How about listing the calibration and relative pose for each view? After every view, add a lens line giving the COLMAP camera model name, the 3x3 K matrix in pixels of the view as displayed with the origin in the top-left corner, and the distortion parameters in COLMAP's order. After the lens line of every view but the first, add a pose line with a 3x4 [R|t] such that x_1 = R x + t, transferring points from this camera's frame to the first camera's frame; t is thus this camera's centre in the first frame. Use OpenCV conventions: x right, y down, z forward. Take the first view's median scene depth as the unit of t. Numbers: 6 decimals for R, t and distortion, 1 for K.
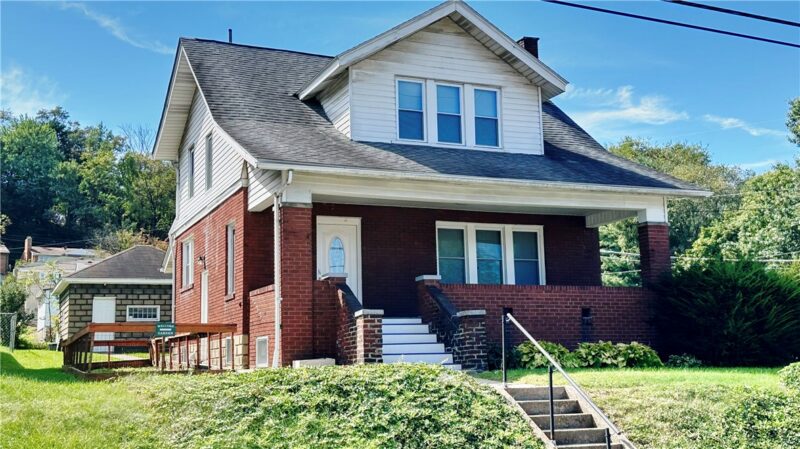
lens RADIAL K [[918.8, 0, 398.9], [0, 918.8, 222.3], [0, 0, 1]] dist [0.097816, 0.000000]
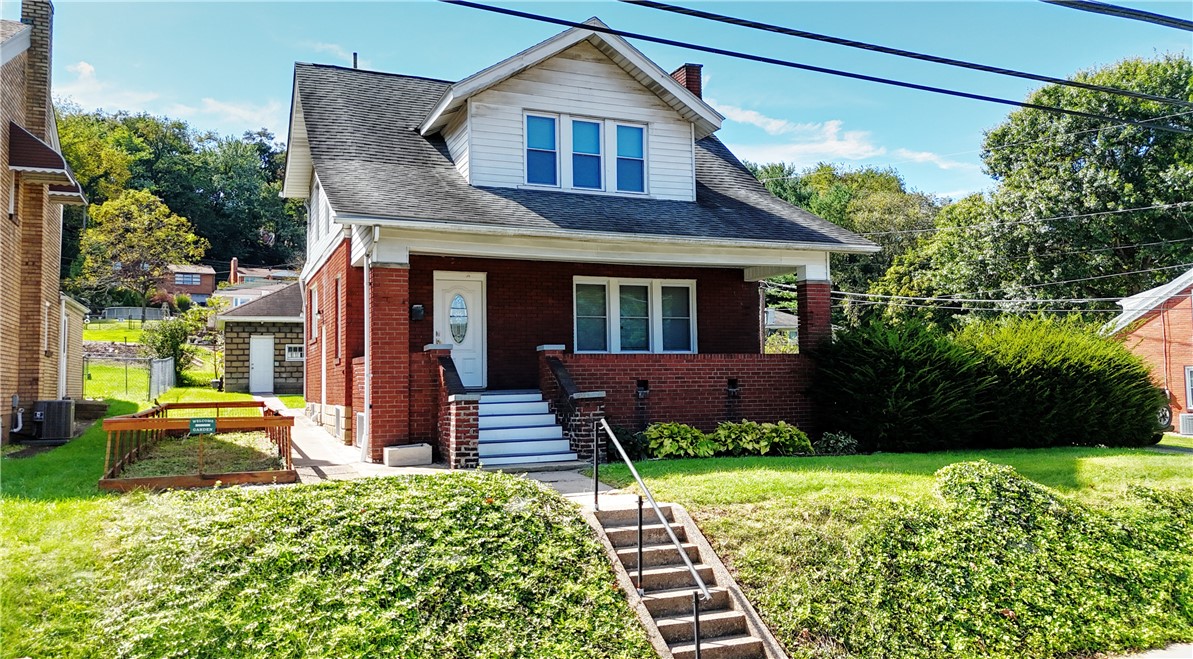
lens RADIAL K [[895.4, 0, 597.6], [0, 895.4, 330.3], [0, 0, 1]] dist [0.067119, 0.003540]
pose [[0.999968, 0.006498, -0.004729, 0.074699], [-0.006019, 0.995457, 0.095027, -0.034316], [0.005325, -0.094995, 0.995464, 0.140551]]
